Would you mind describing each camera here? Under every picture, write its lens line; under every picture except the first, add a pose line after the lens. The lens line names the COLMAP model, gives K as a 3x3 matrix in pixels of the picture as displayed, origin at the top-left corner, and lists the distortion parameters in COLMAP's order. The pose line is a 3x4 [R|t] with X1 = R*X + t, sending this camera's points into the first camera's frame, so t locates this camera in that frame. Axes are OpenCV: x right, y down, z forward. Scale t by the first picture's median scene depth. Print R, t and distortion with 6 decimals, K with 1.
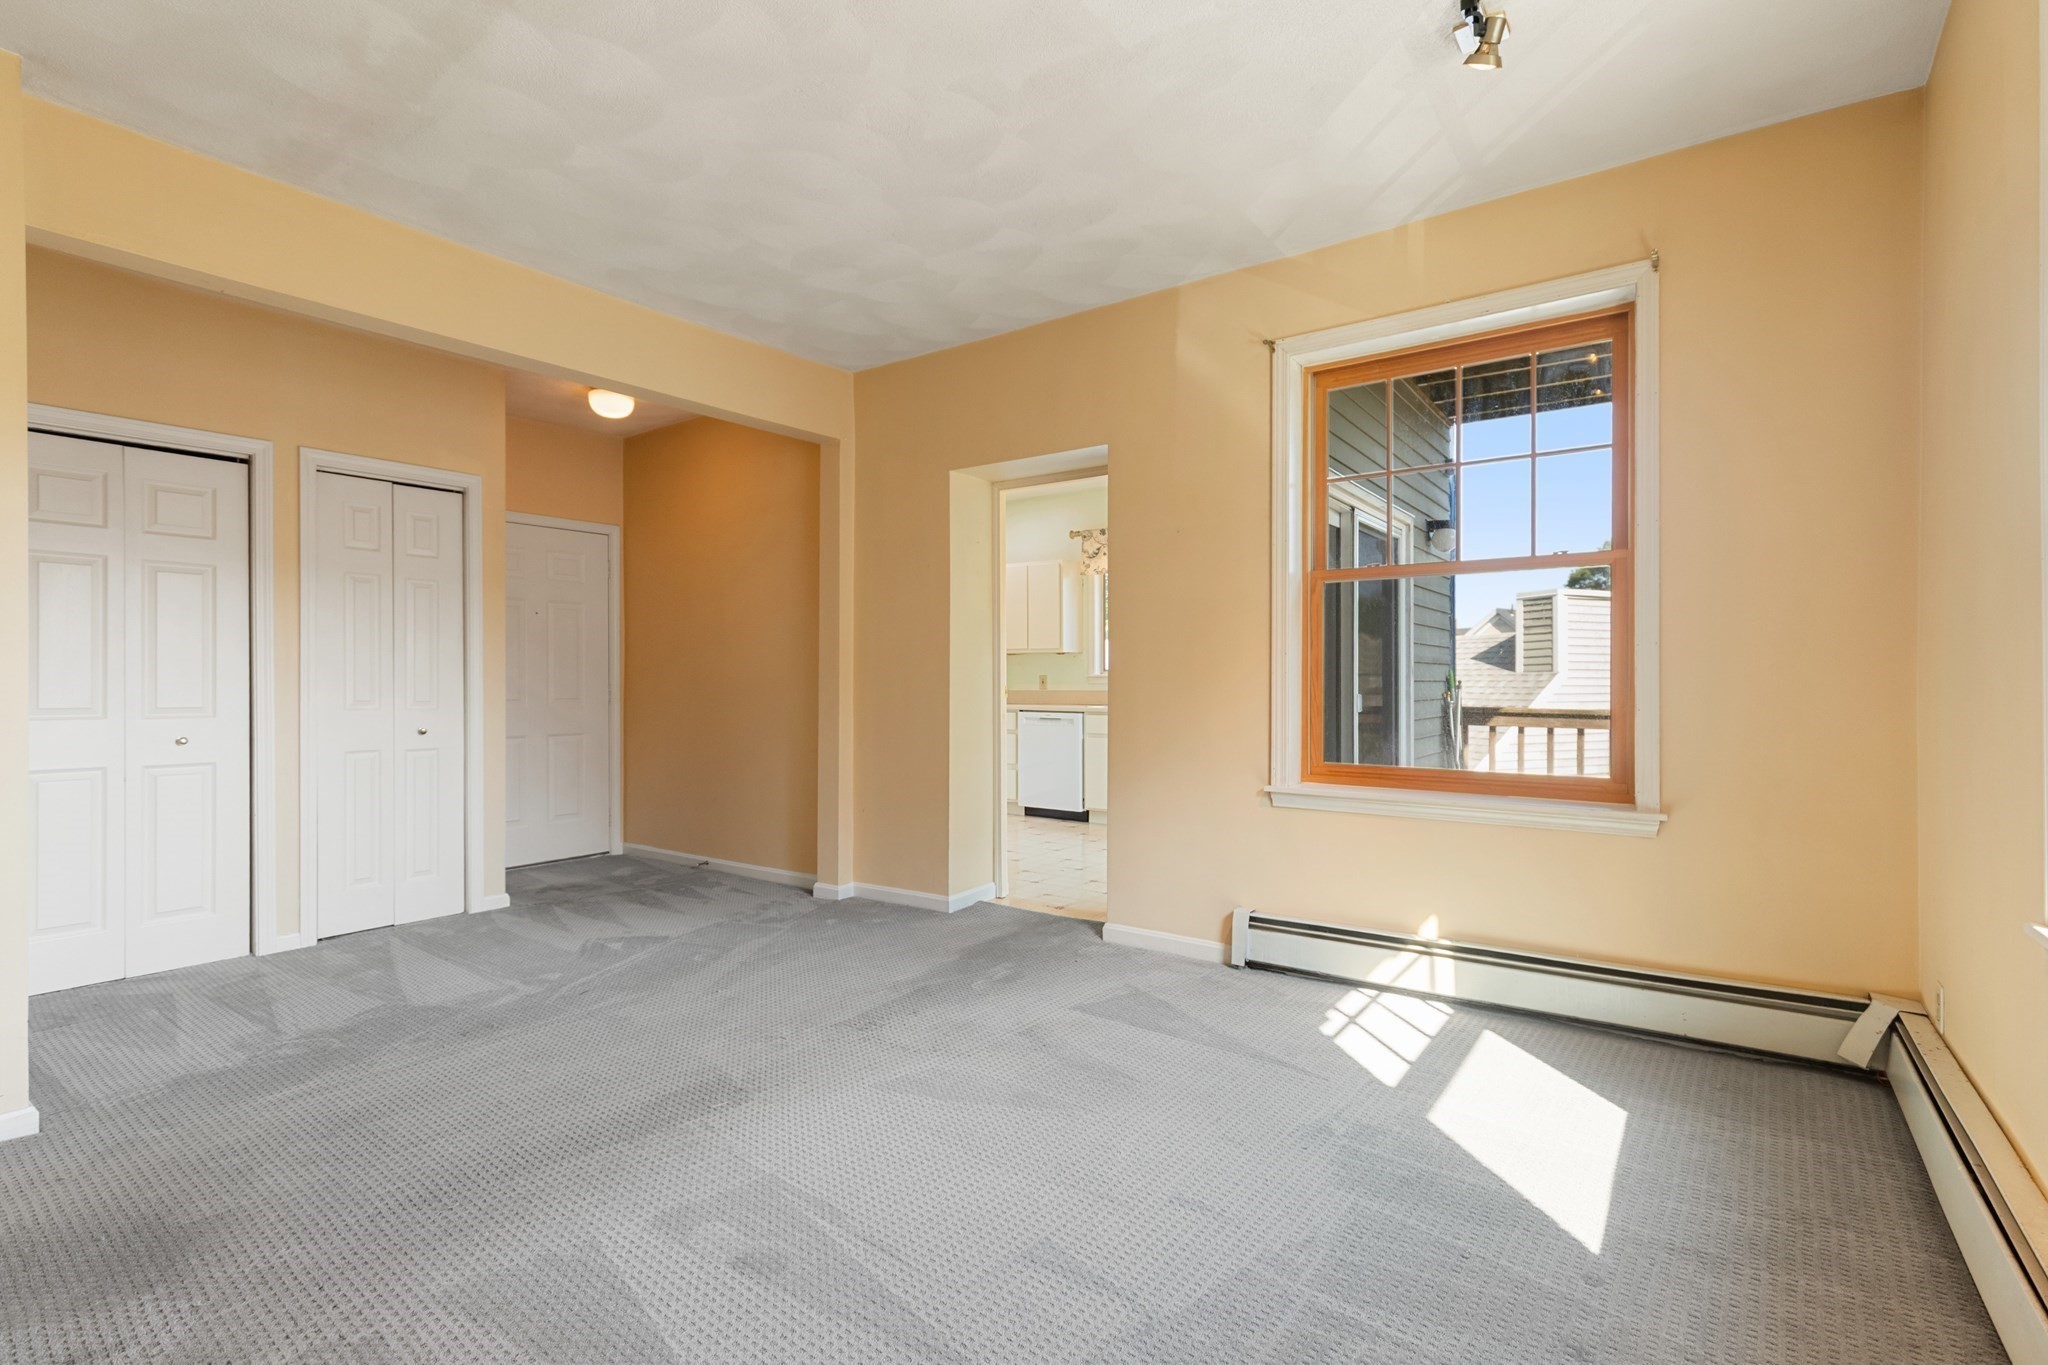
lens RADIAL K [[952.5, 0, 1006.2], [0, 952.5, 686.2], [0, 0, 1]] dist [0.009872, -0.000425]
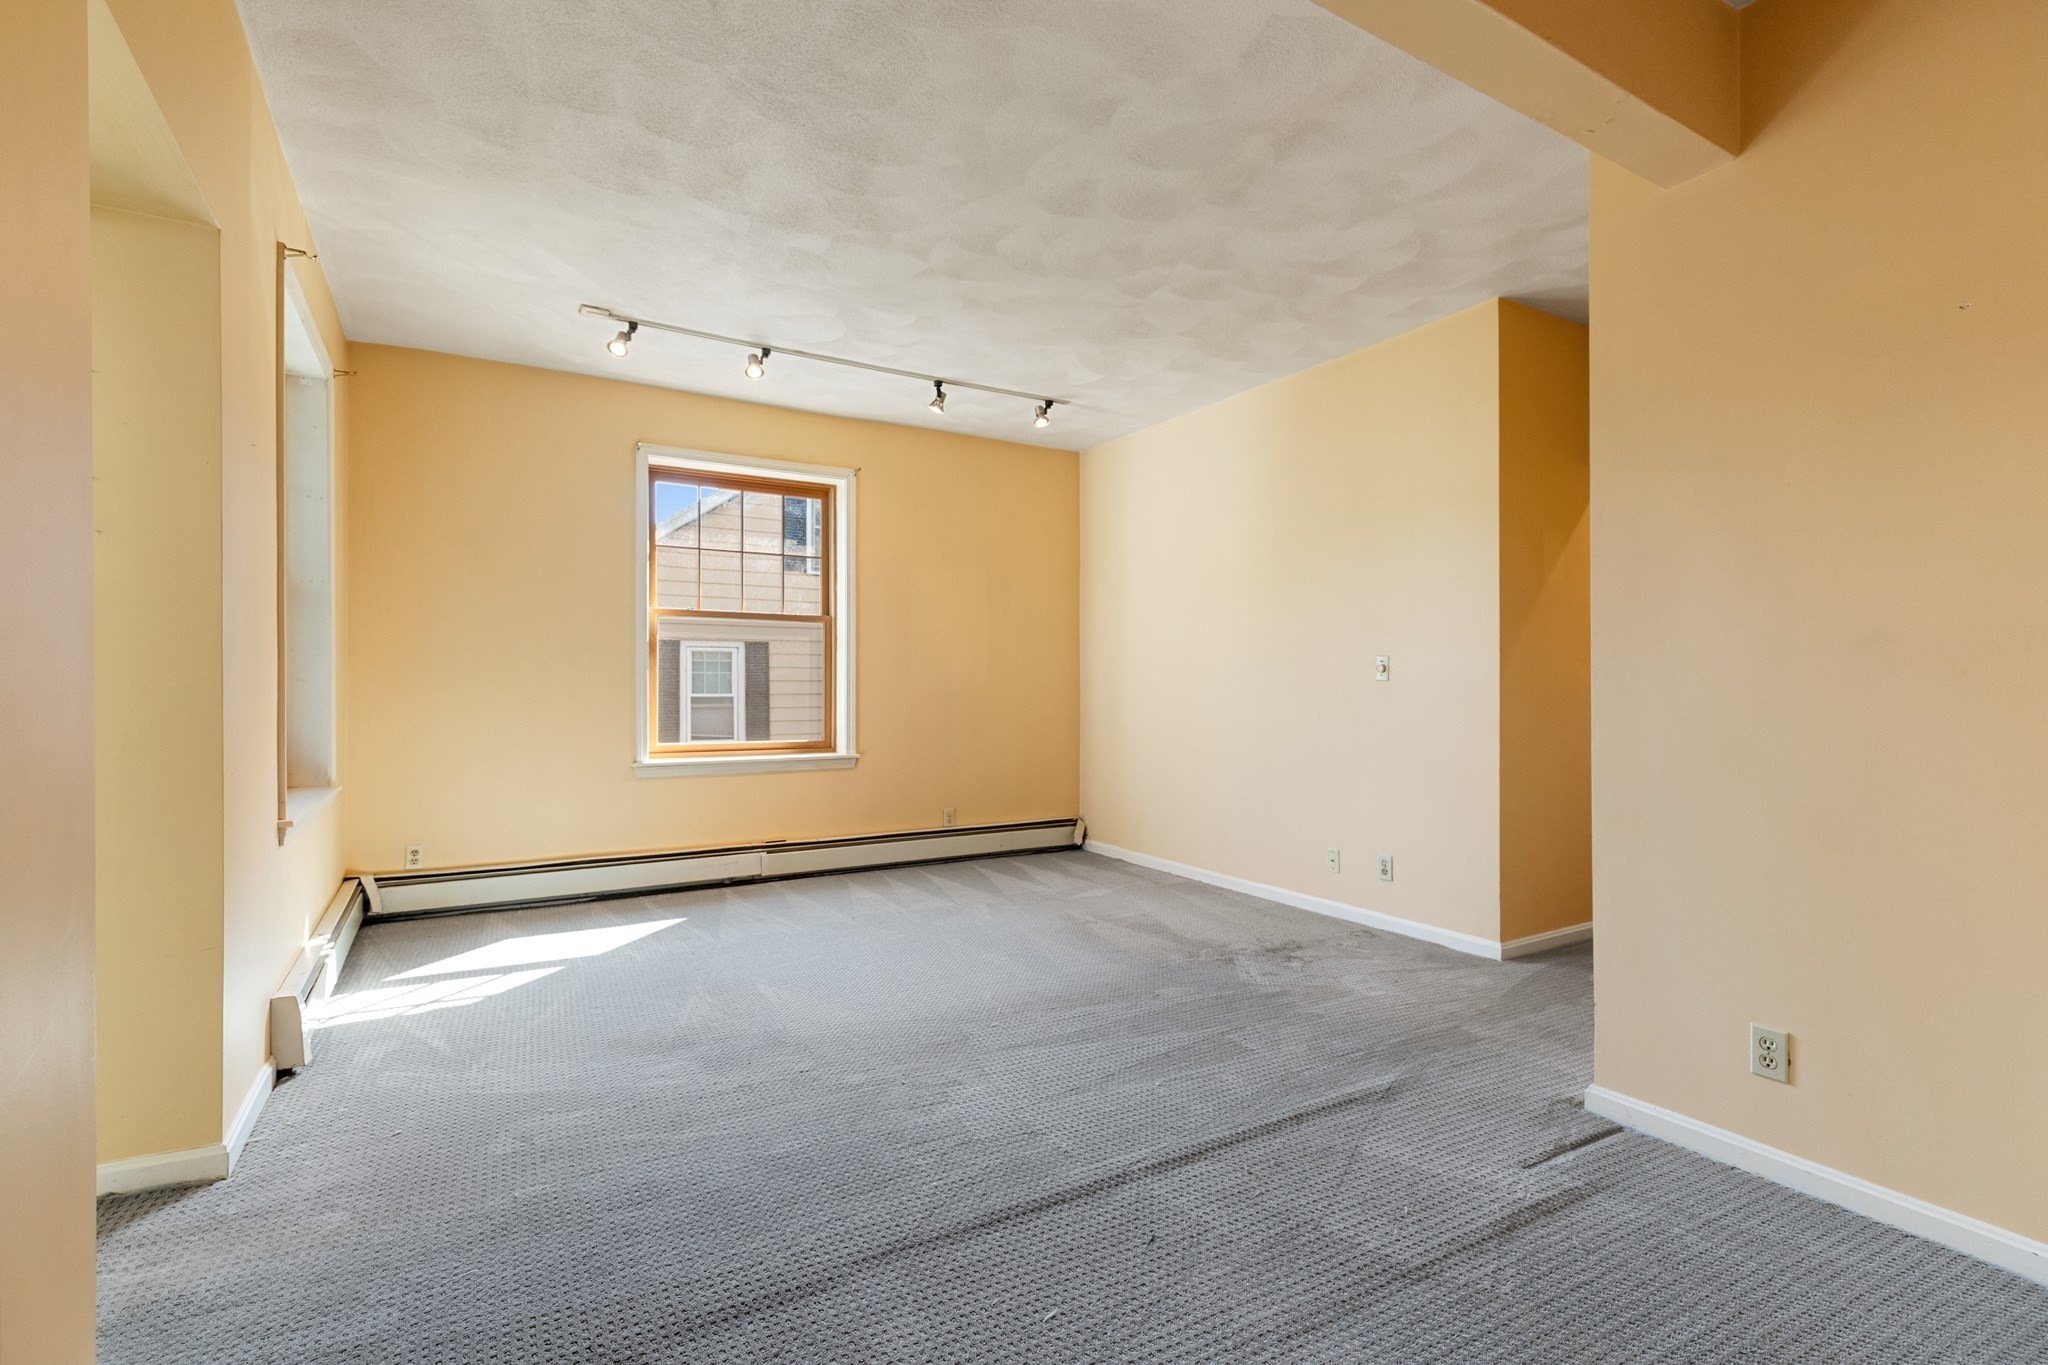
lens RADIAL K [[937.2, 0, 1010.7], [0, 937.2, 695.5], [0, 0, 1]] dist [0.012687, -0.010236]
pose [[-0.920656, 0.000153, 0.390374, -0.572618], [0.005154, 0.999918, 0.011763, -0.002076], [-0.390340, 0.012842, -0.920581, 1.513206]]
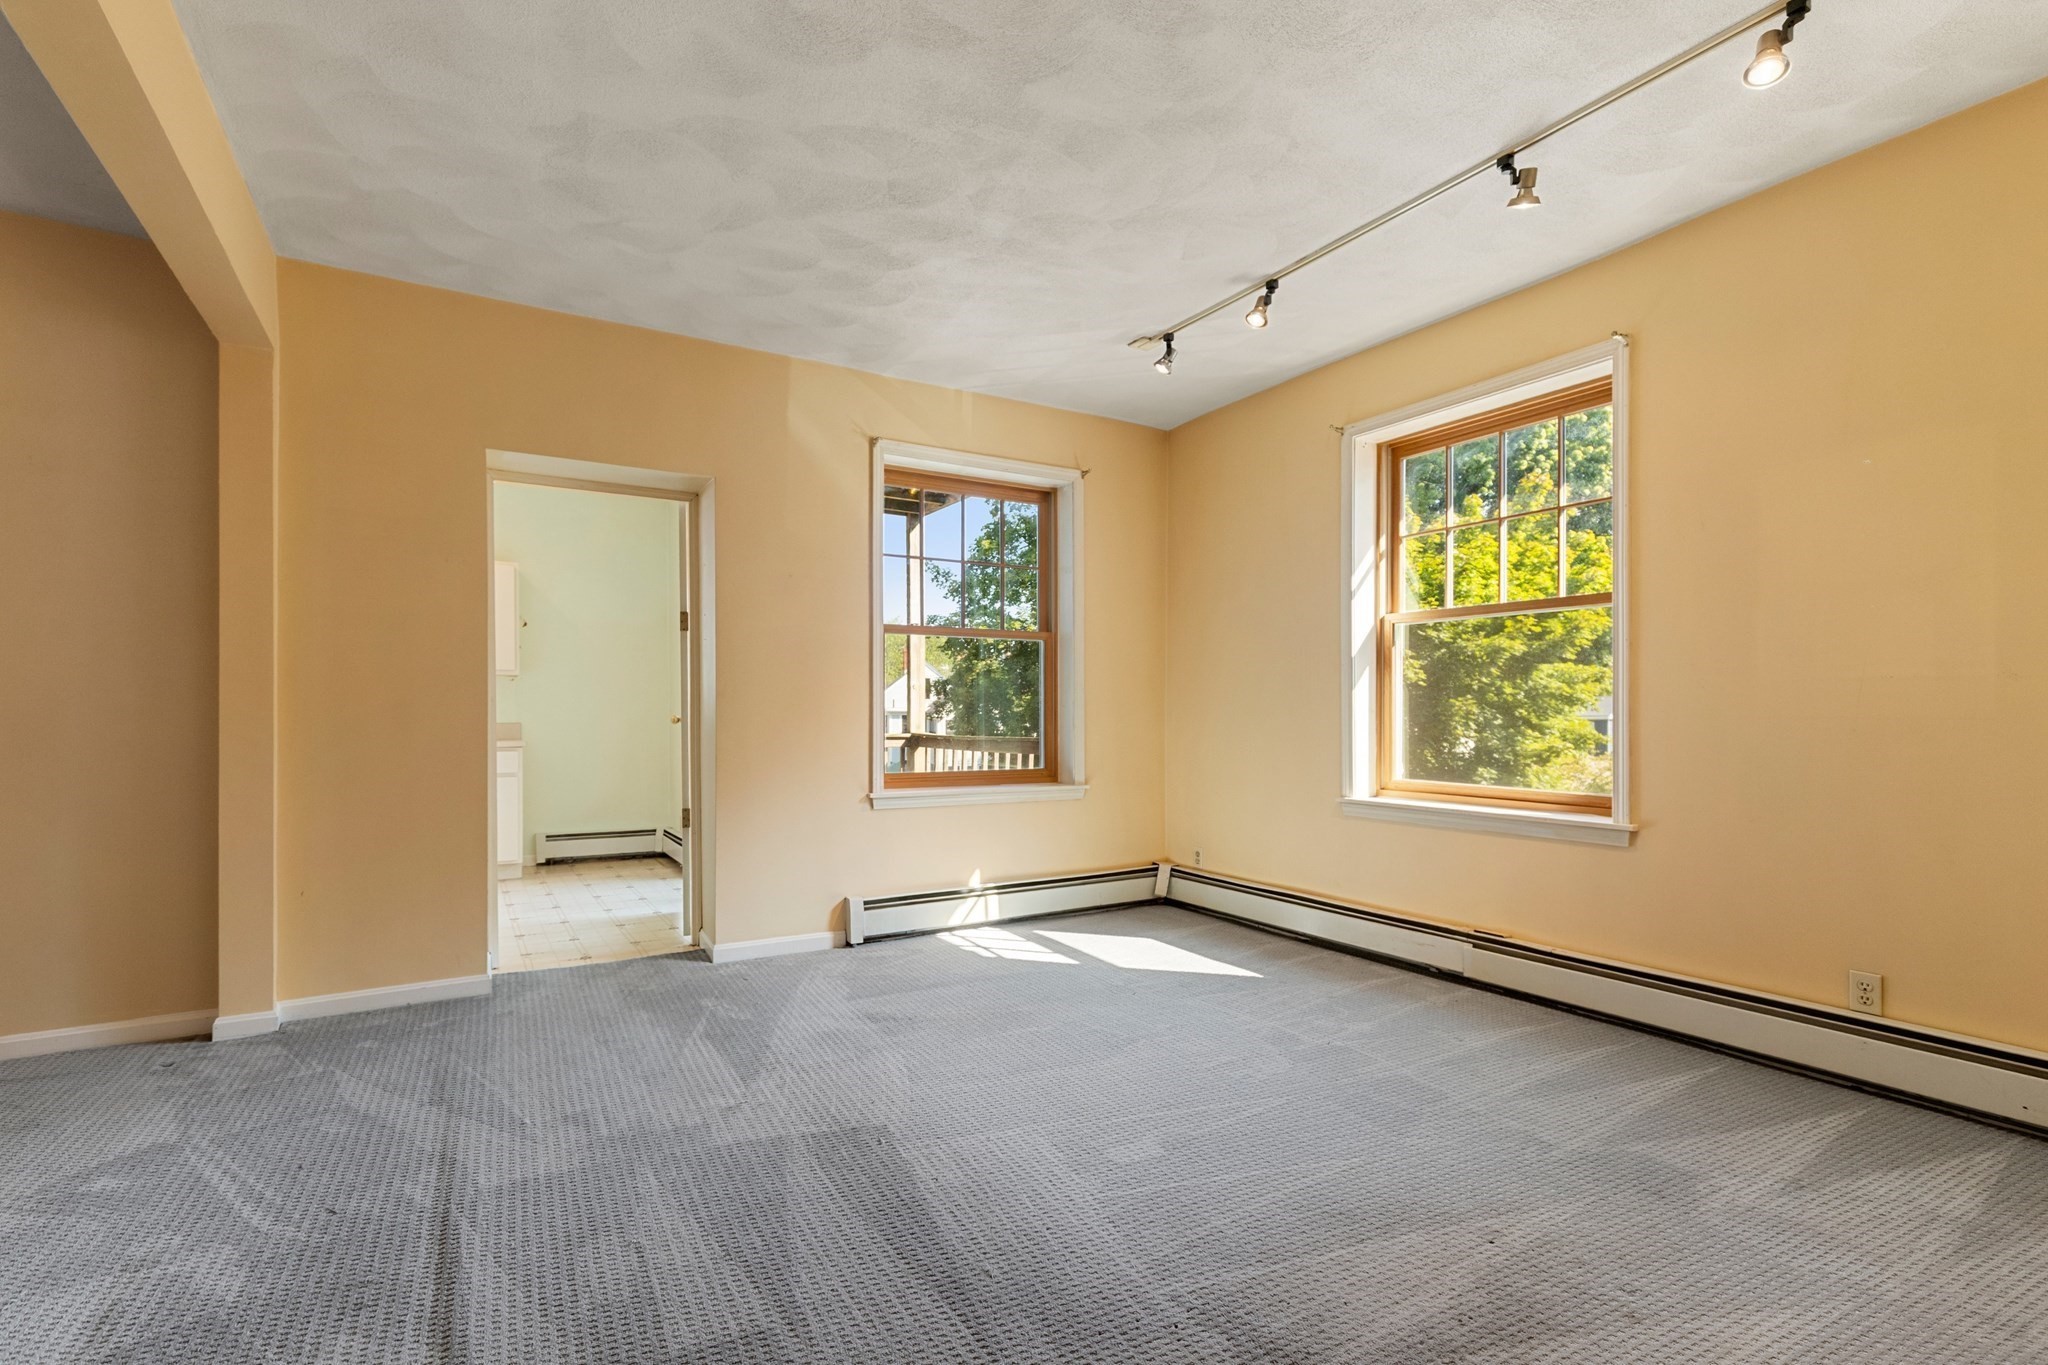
lens RADIAL K [[950.5, 0, 999.7], [0, 950.5, 723.0], [0, 0, 1]] dist [0.006339, -0.000811]
pose [[0.404321, -0.006816, 0.914592, -0.815939], [0.005090, 0.999974, 0.005202, 0.006848], [-0.914603, 0.002552, 0.404345, 0.355695]]
